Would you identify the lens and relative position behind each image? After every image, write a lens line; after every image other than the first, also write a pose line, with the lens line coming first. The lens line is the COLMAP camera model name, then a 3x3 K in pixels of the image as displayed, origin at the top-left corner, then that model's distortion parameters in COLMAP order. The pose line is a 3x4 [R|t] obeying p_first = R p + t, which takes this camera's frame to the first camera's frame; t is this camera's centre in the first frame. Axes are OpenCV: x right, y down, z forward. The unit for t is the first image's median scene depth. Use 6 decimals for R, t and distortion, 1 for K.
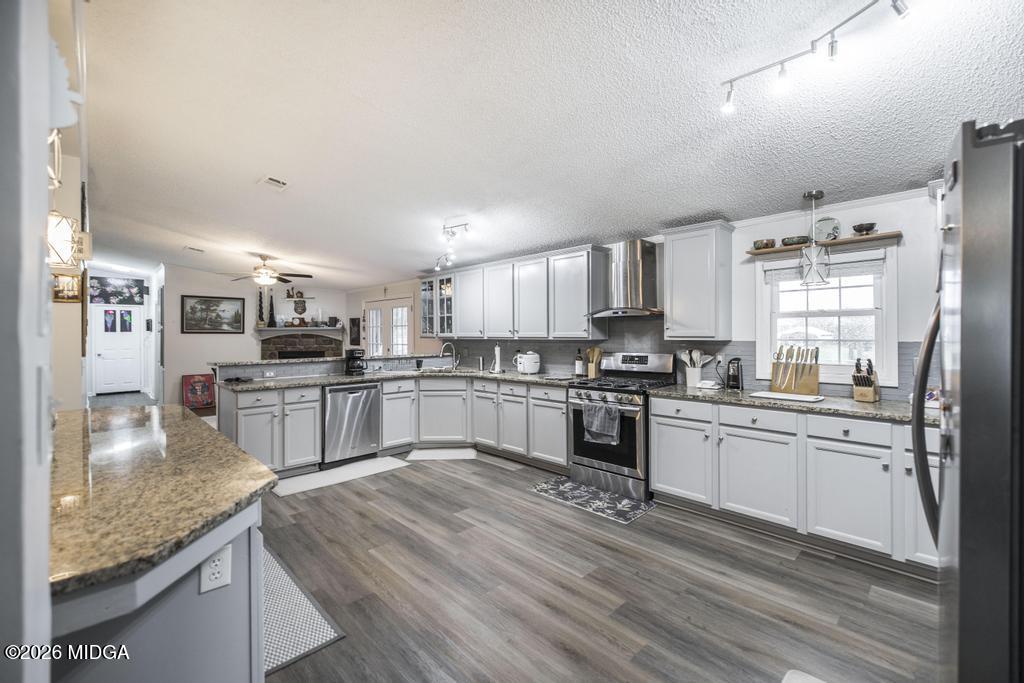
lens RADIAL K [[427.8, 0, 511.2], [0, 427.8, 336.7], [0, 0, 1]] dist [-0.000183, 0.000006]
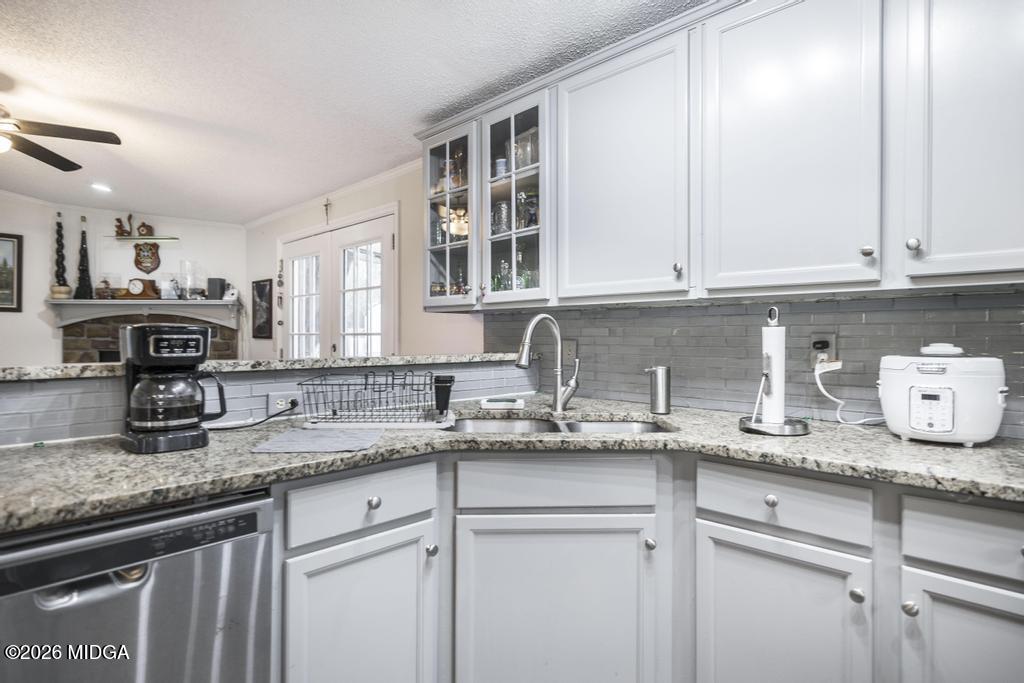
lens RADIAL K [[540.2, 0, 512.6], [0, 540.2, 343.1], [0, 0, 1]] dist [0.006025, 0.000842]
pose [[0.999526, 0.008562, 0.029574, -0.168787], [-0.008724, 0.999948, 0.005331, 0.029673], [-0.029527, -0.005587, 0.999548, 0.616642]]
